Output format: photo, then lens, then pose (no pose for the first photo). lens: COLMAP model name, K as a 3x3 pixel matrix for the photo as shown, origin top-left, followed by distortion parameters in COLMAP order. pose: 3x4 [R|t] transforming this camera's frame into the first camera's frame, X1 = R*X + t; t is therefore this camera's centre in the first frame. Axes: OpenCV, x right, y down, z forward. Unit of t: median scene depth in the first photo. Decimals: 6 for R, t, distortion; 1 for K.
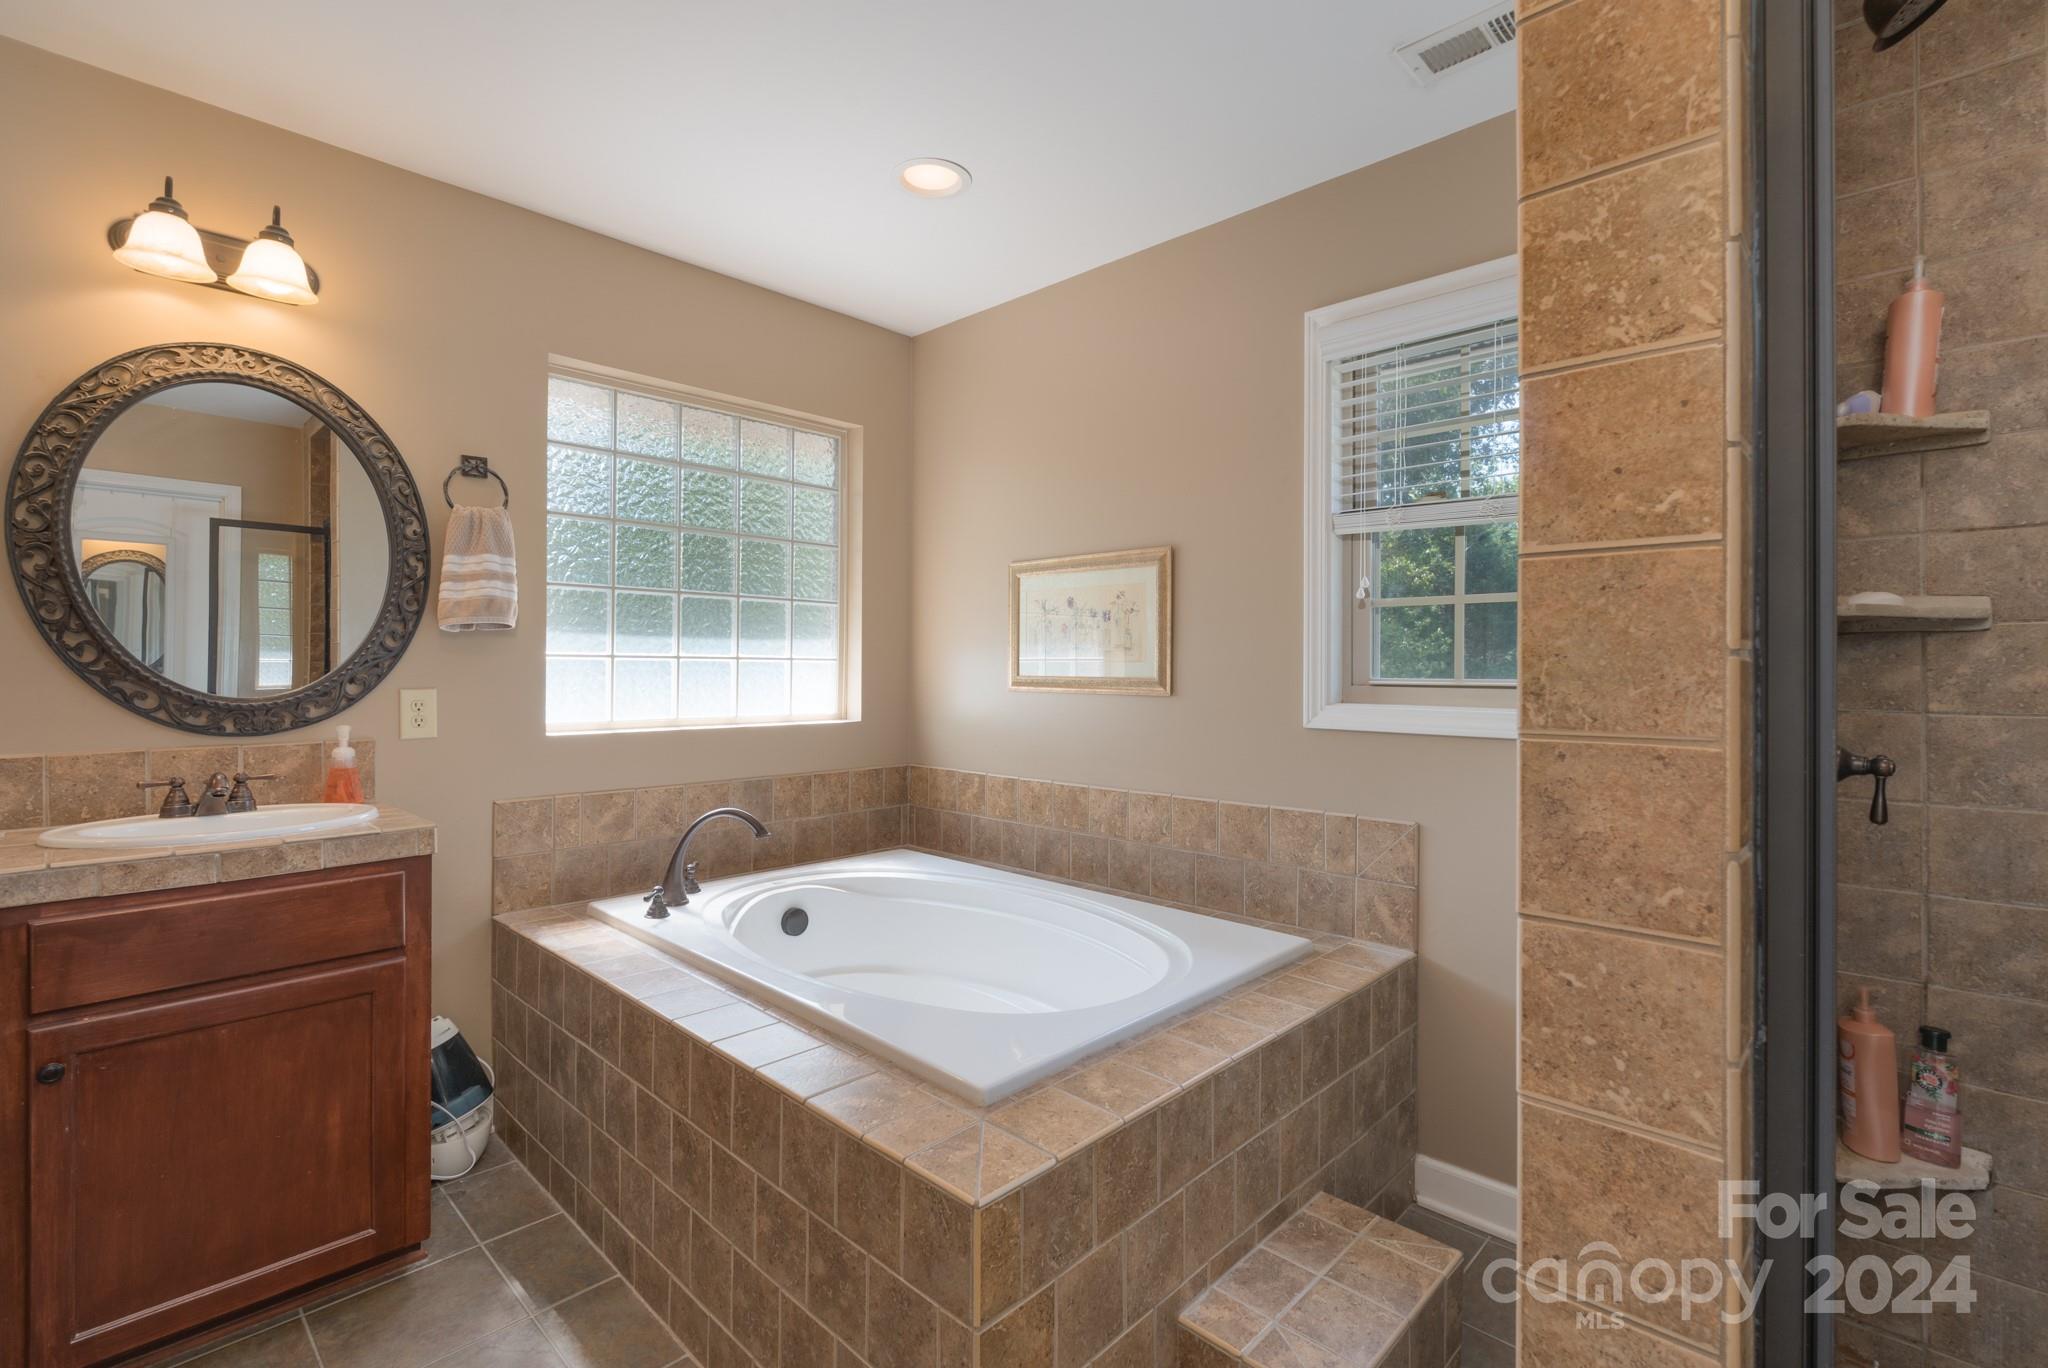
lens RADIAL K [[926.0, 0, 1024.2], [0, 926.0, 675.9], [0, 0, 1]] dist [-0.005613, 0.001329]
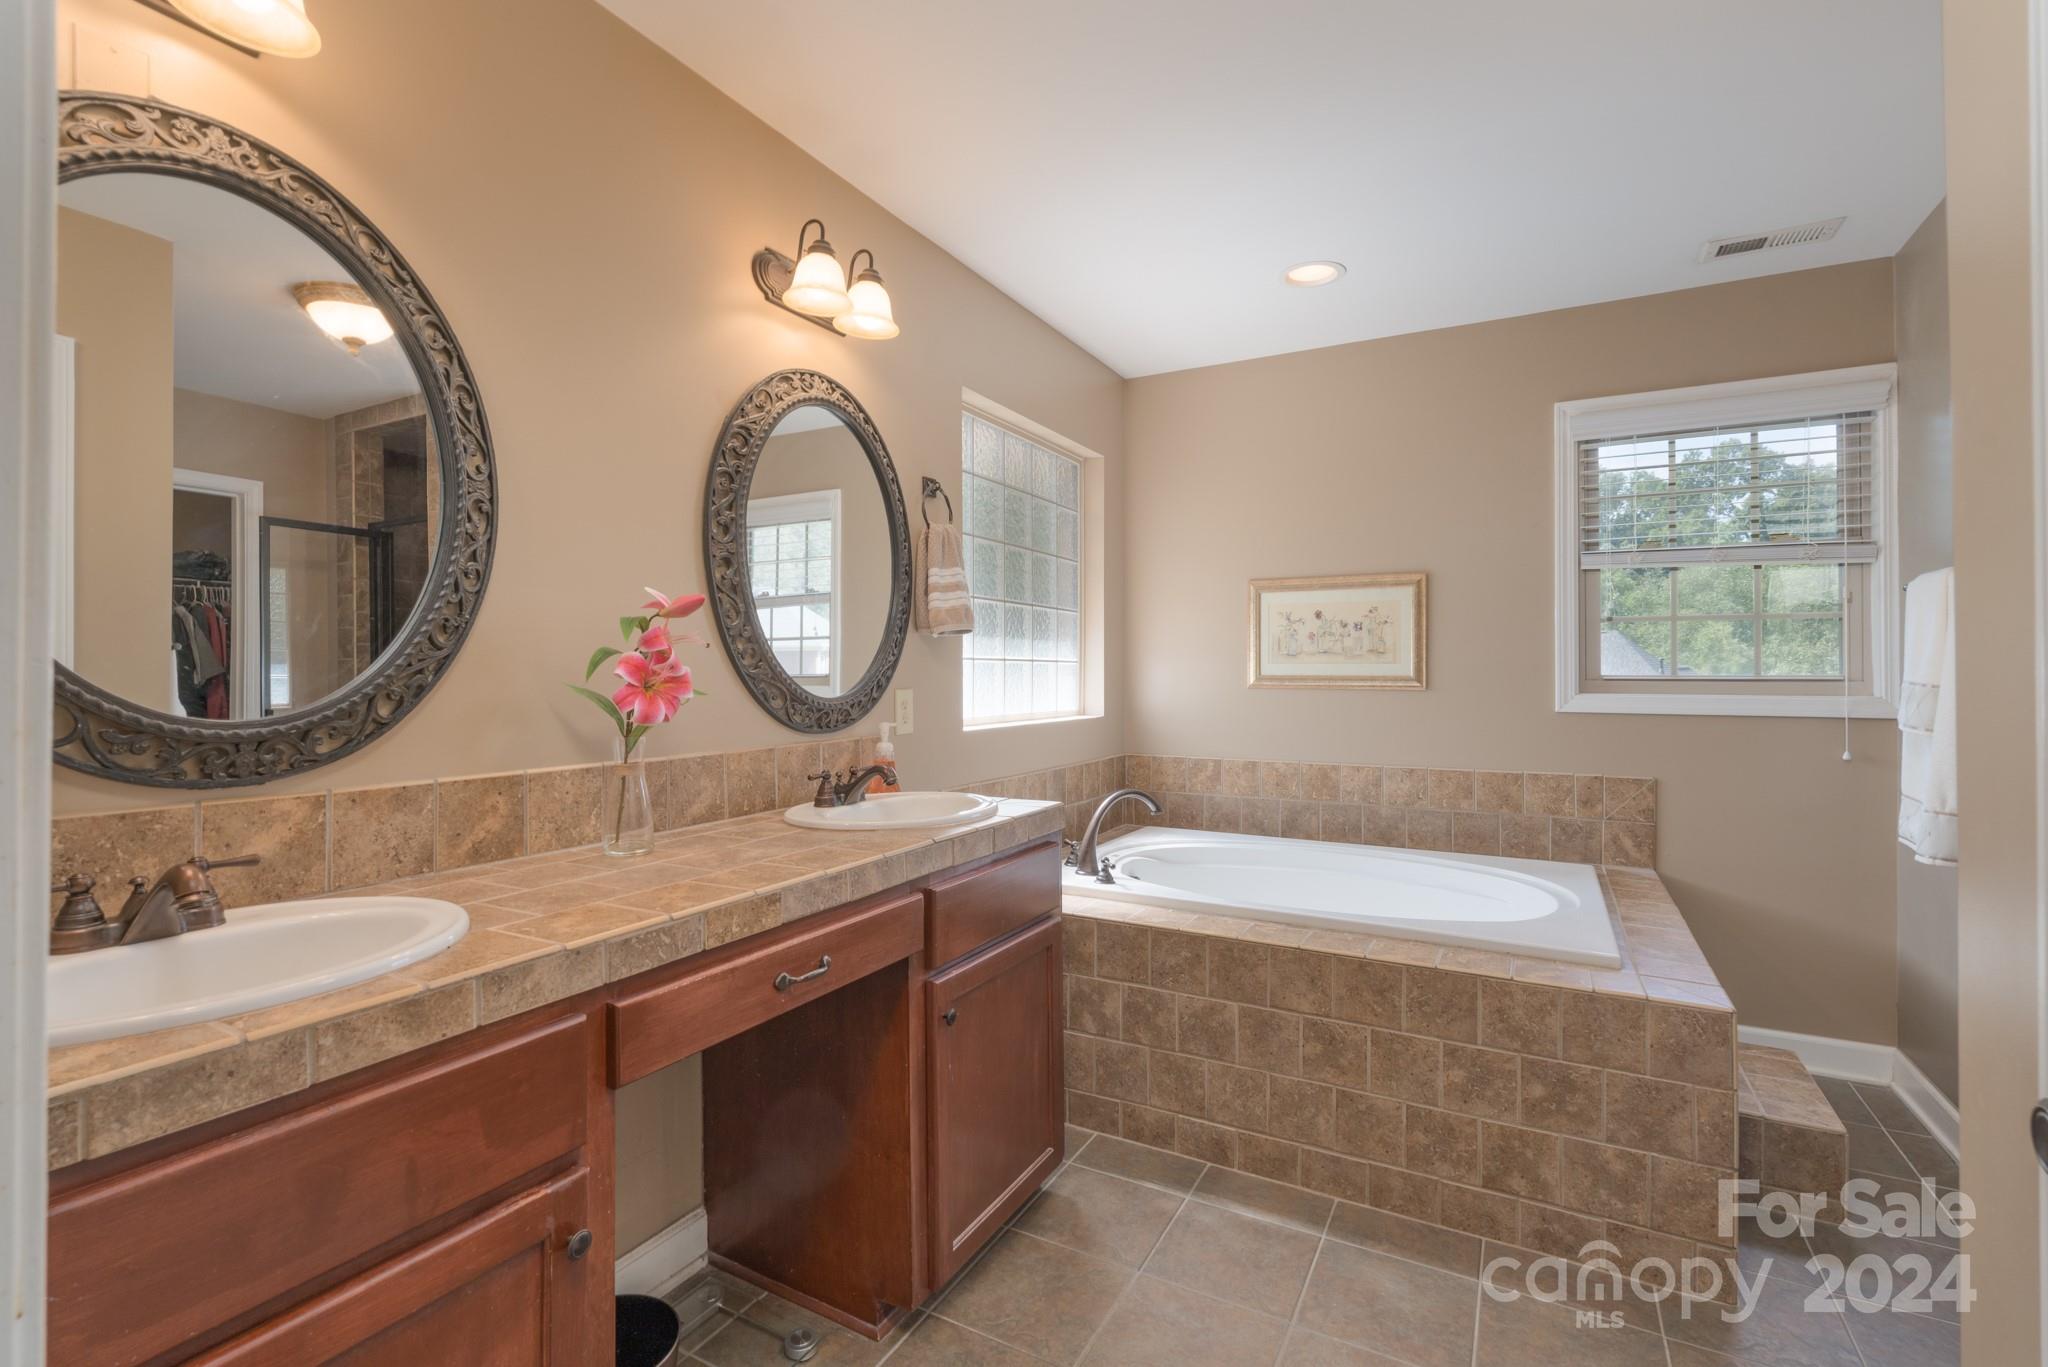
lens RADIAL K [[926.0, 0, 1013.2], [0, 926.0, 675.1], [0, 0, 1]] dist [-0.005613, 0.001329]
pose [[0.966725, -0.004837, 0.255773, -0.743266], [0.005602, 0.999982, -0.002261, 0.000991], [-0.255757, 0.003619, 0.966734, -0.089575]]
